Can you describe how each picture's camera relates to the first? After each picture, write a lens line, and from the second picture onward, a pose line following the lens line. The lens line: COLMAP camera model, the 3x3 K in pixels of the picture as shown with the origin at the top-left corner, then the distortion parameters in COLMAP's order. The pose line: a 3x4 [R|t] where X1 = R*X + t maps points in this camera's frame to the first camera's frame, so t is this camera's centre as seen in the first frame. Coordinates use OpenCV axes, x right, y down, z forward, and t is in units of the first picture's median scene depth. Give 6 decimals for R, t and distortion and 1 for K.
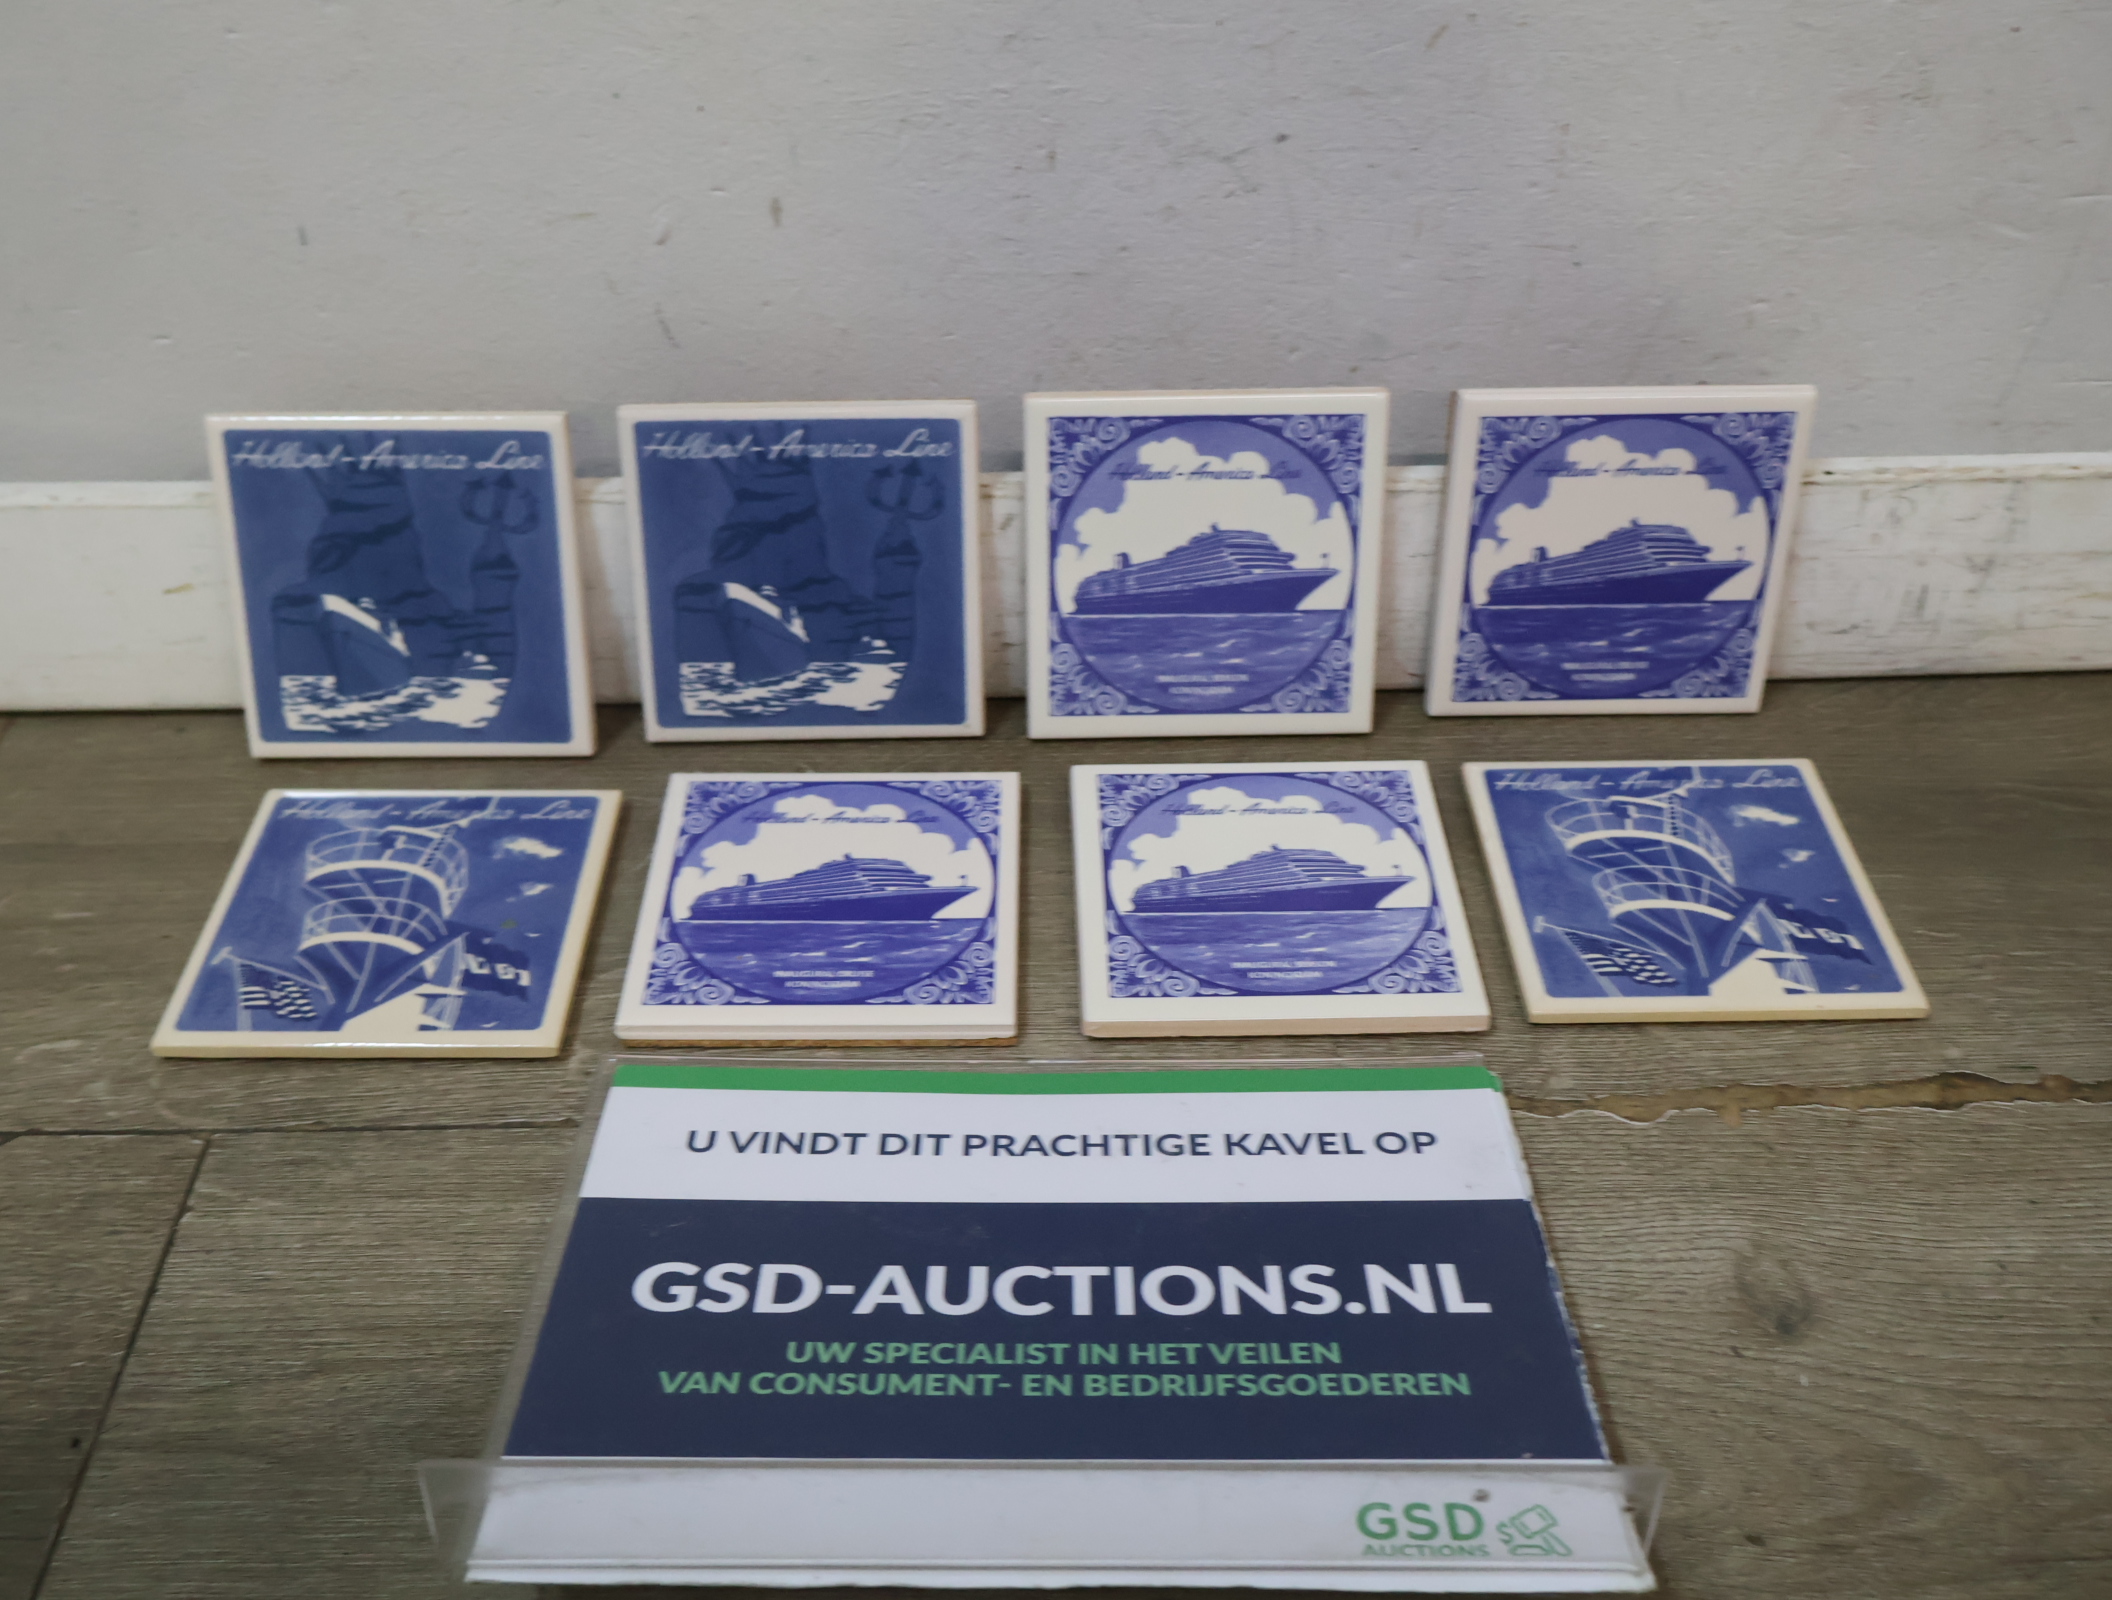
lens RADIAL K [[2047.1, 0, 1027.2], [0, 2047.1, 801.3], [0, 0, 1]] dist [0.014691, 0.000000]
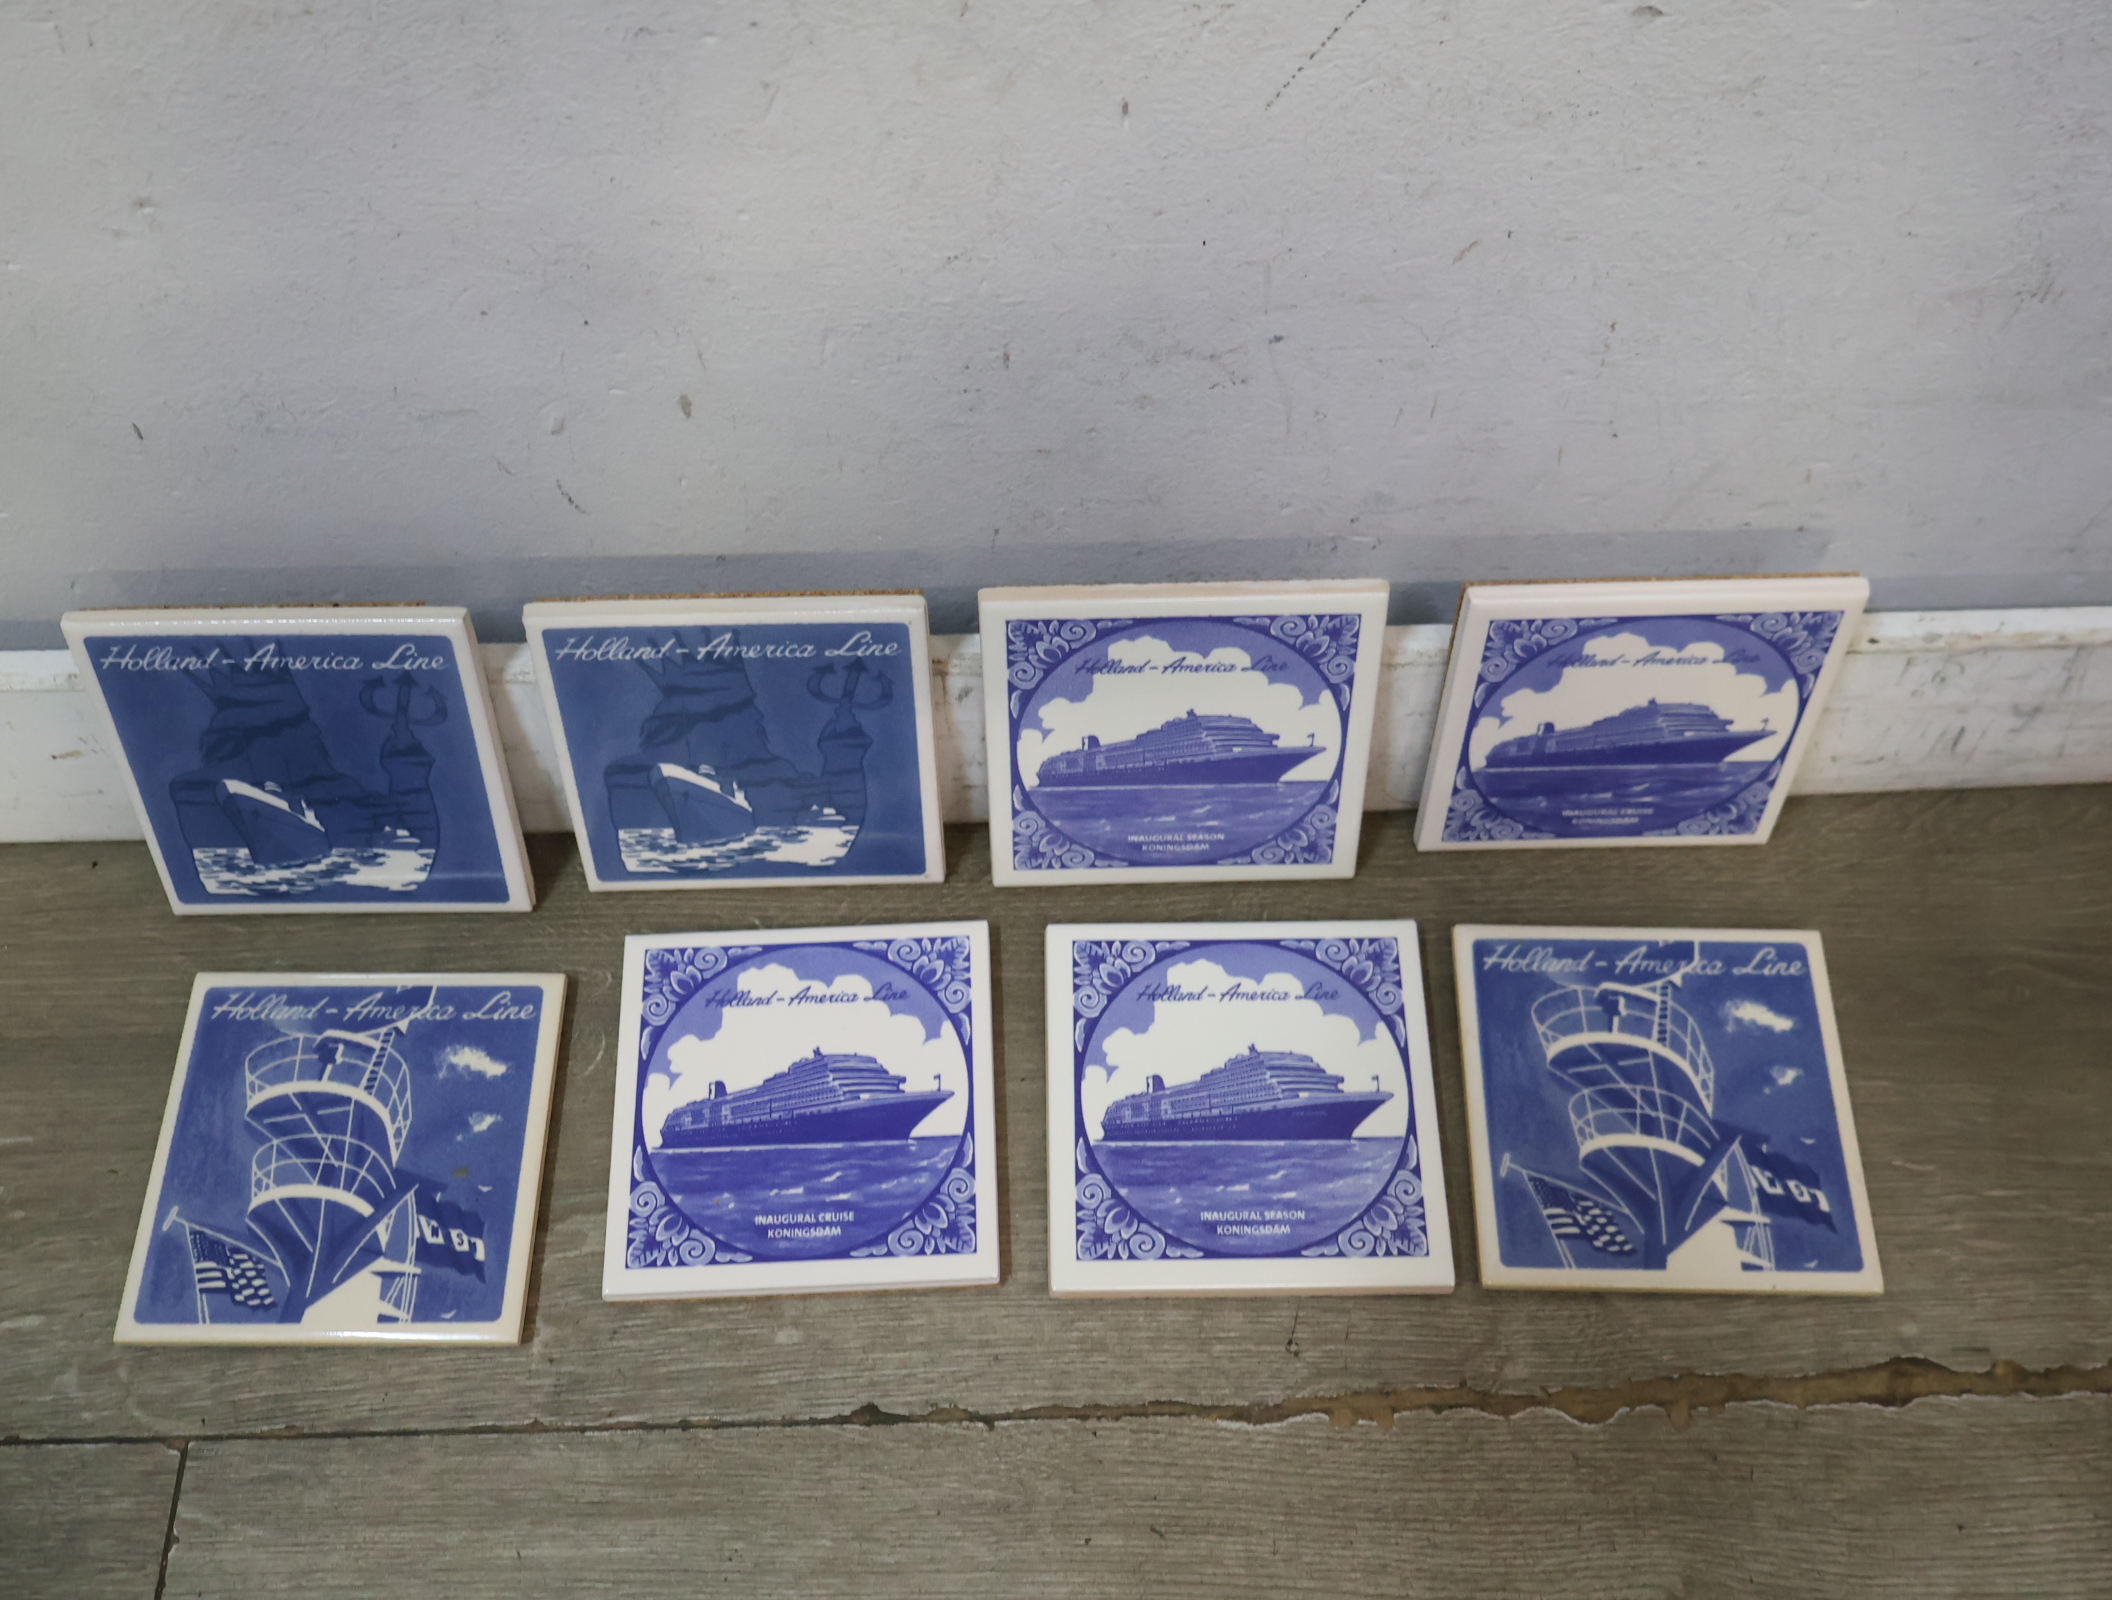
lens RADIAL K [[2047.1, 0, 1041.1], [0, 2047.1, 786.7], [0, 0, 1]] dist [0.014691, 0.000000]
pose [[0.999978, -0.006418, 0.001406, 0.023502], [0.005504, 0.935149, 0.354212, -0.430930], [-0.003588, -0.354196, 0.935164, 0.138042]]
